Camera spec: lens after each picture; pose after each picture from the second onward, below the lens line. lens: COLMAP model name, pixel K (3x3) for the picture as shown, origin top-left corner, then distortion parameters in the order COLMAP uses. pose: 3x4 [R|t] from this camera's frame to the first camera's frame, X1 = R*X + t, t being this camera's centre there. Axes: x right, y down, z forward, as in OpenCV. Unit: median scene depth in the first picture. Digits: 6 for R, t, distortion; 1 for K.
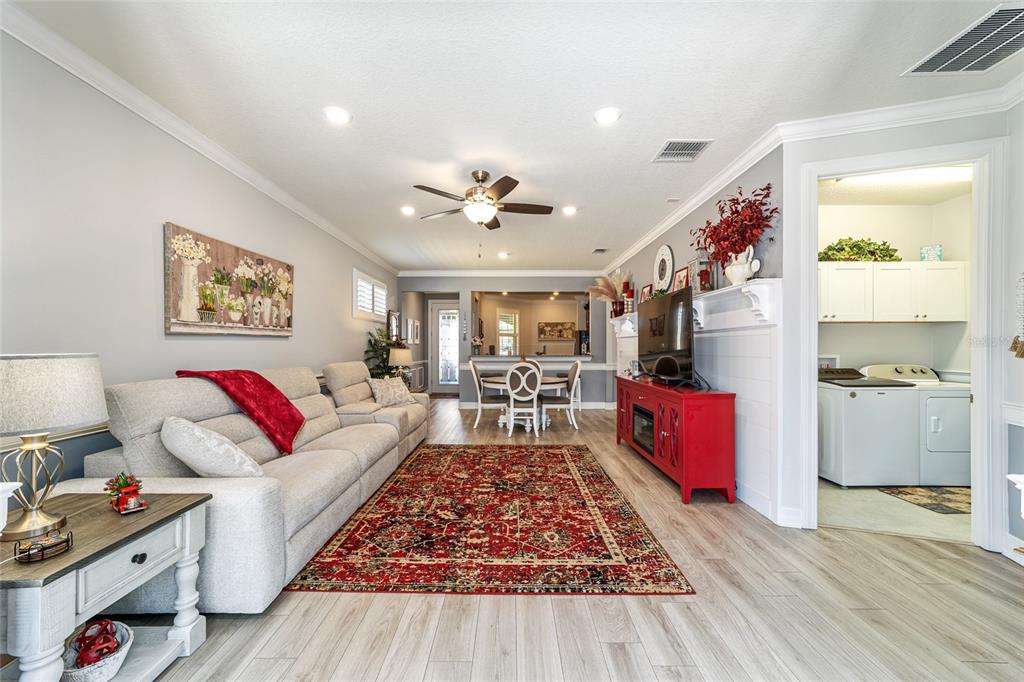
lens RADIAL K [[393.7, 0, 511.4], [0, 393.7, 347.9], [0, 0, 1]] dist [-0.014664, 0.006853]
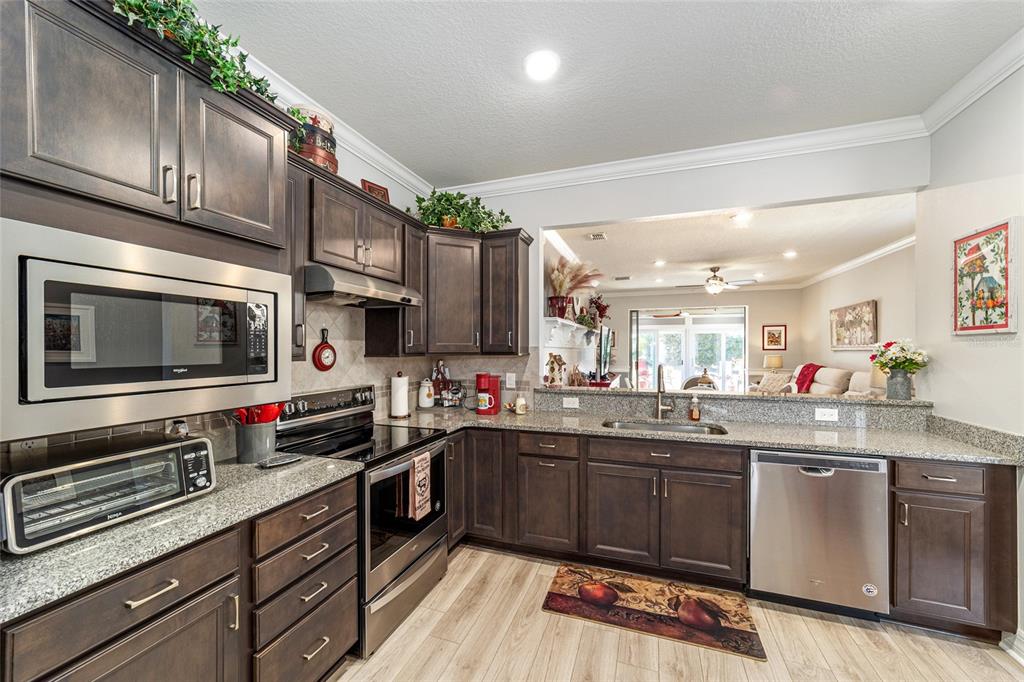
lens RADIAL K [[393.7, 0, 508.5], [0, 393.7, 350.8], [0, 0, 1]] dist [-0.014664, 0.006853]
pose [[-0.938704, -0.000067, 0.344724, 0.208186], [0.003649, 0.999942, 0.010131, -0.052483], [-0.344705, 0.010768, -0.938649, 3.117887]]
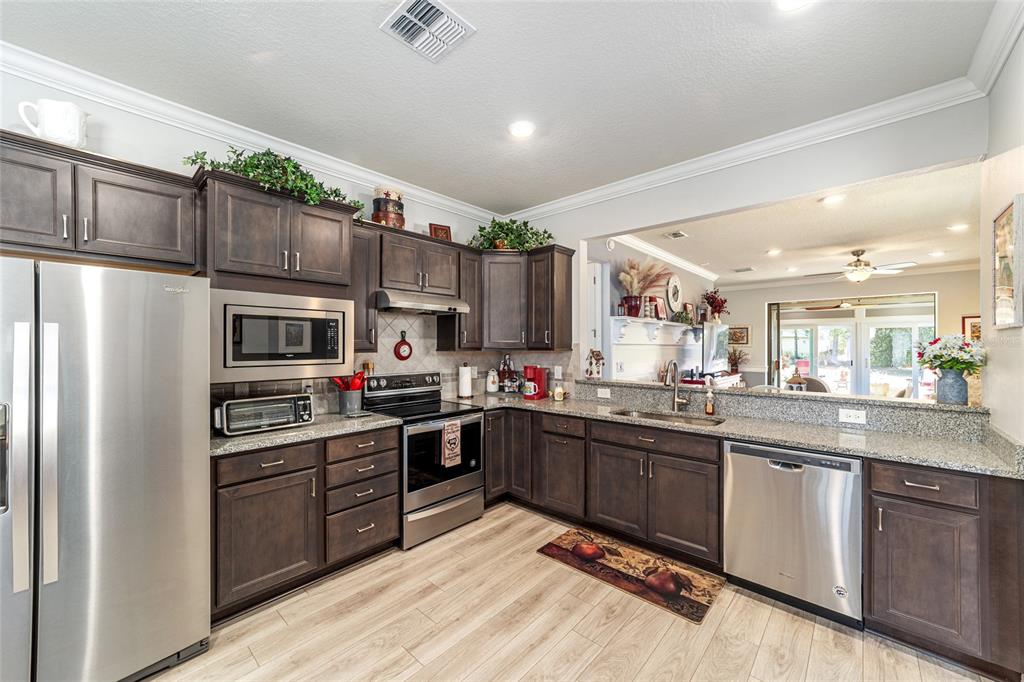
lens RADIAL K [[393.7, 0, 510.9], [0, 393.7, 345.3], [0, 0, 1]] dist [-0.014664, 0.006853]
pose [[-0.738740, 0.000505, 0.673990, -0.104020], [0.002526, 0.999995, 0.002020, -0.050600], [-0.673986, 0.003195, -0.738738, 3.133181]]
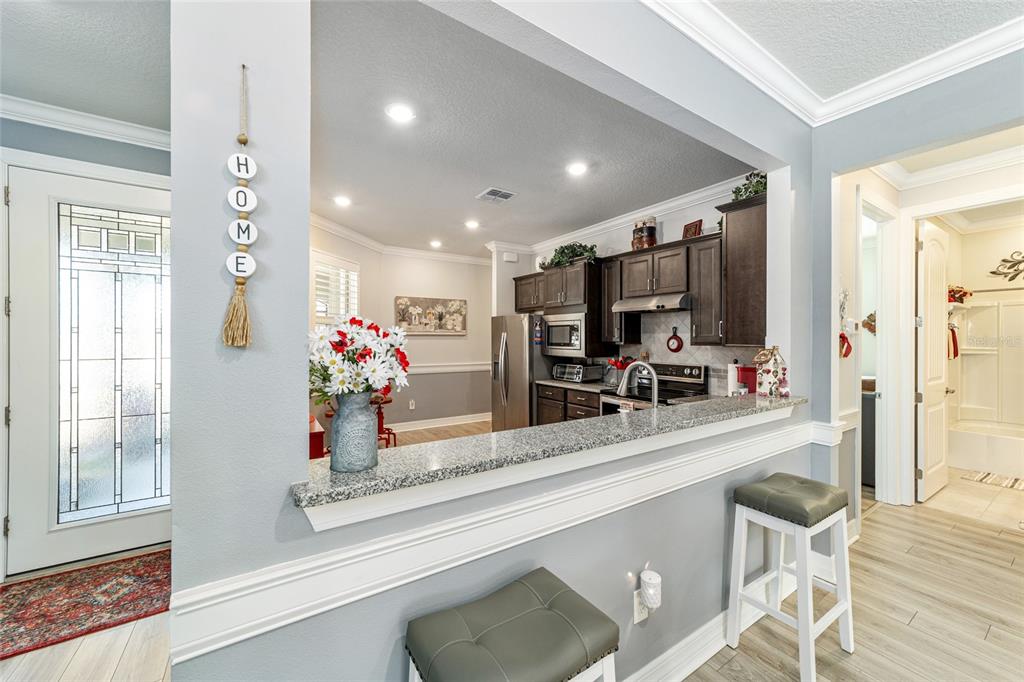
lens RADIAL K [[393.7, 0, 508.8], [0, 393.7, 340.9], [0, 0, 1]] dist [-0.014664, 0.006853]
pose [[0.838880, -0.000667, 0.544316, -0.254987], [-0.000573, 0.999998, 0.002110, -0.047082], [-0.544316, -0.002082, 0.838877, 1.954074]]
